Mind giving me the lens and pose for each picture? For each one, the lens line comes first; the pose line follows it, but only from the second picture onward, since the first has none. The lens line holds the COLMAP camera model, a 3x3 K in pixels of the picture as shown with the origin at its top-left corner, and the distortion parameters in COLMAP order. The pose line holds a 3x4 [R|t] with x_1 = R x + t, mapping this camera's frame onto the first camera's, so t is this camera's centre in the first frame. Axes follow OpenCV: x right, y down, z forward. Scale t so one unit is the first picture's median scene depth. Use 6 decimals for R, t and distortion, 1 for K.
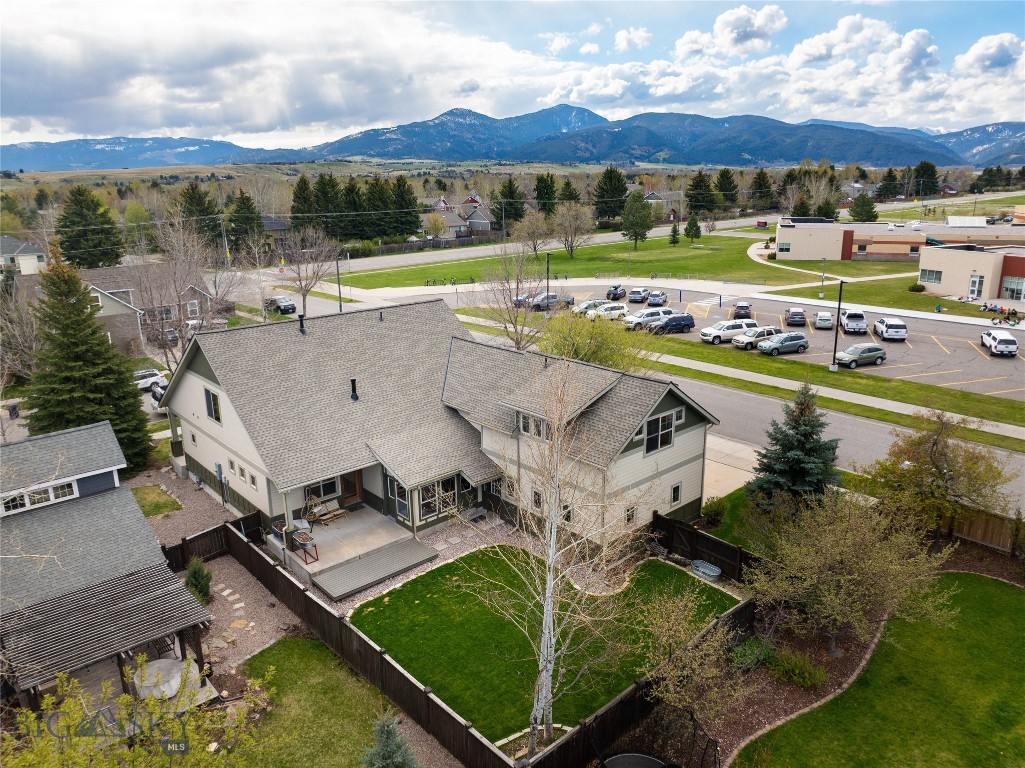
lens RADIAL K [[718.5, 0, 512.5], [0, 718.5, 384.0], [0, 0, 1]] dist [-0.036631, 0.000119]
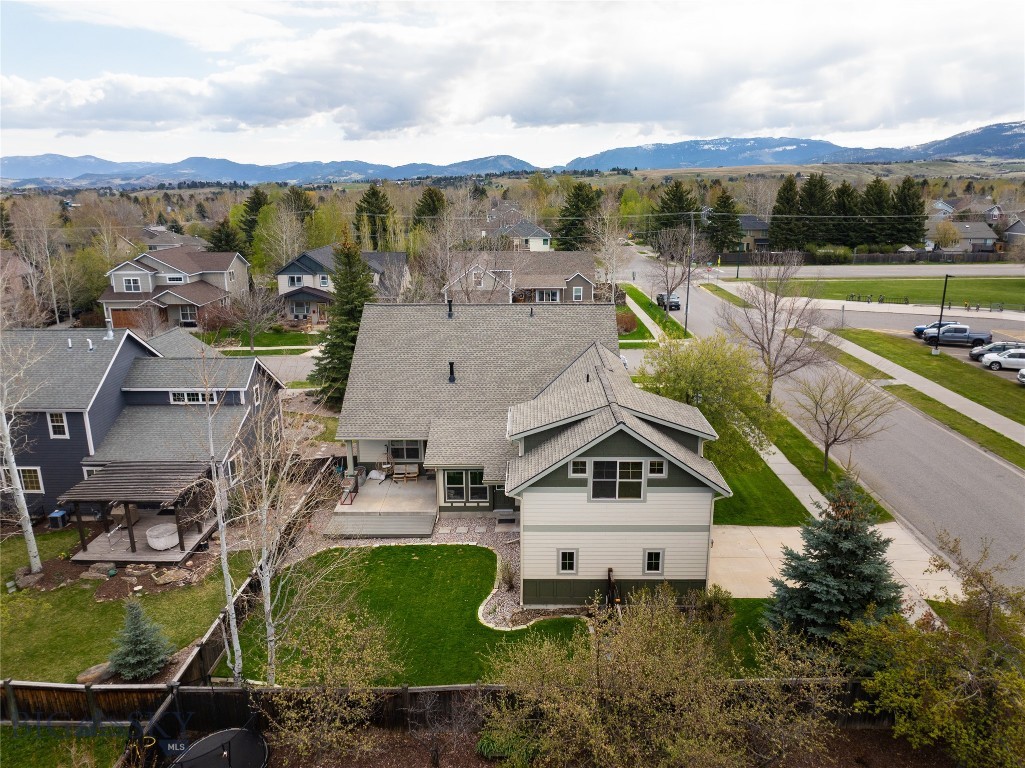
lens RADIAL K [[718.5, 0, 512.5], [0, 718.5, 384.0], [0, 0, 1]] dist [-0.036631, 0.000119]
pose [[0.732392, 0.187250, -0.654629, 0.610857], [-0.186752, 0.979814, 0.071331, -0.075303], [0.654772, 0.070011, 0.752577, 0.257655]]
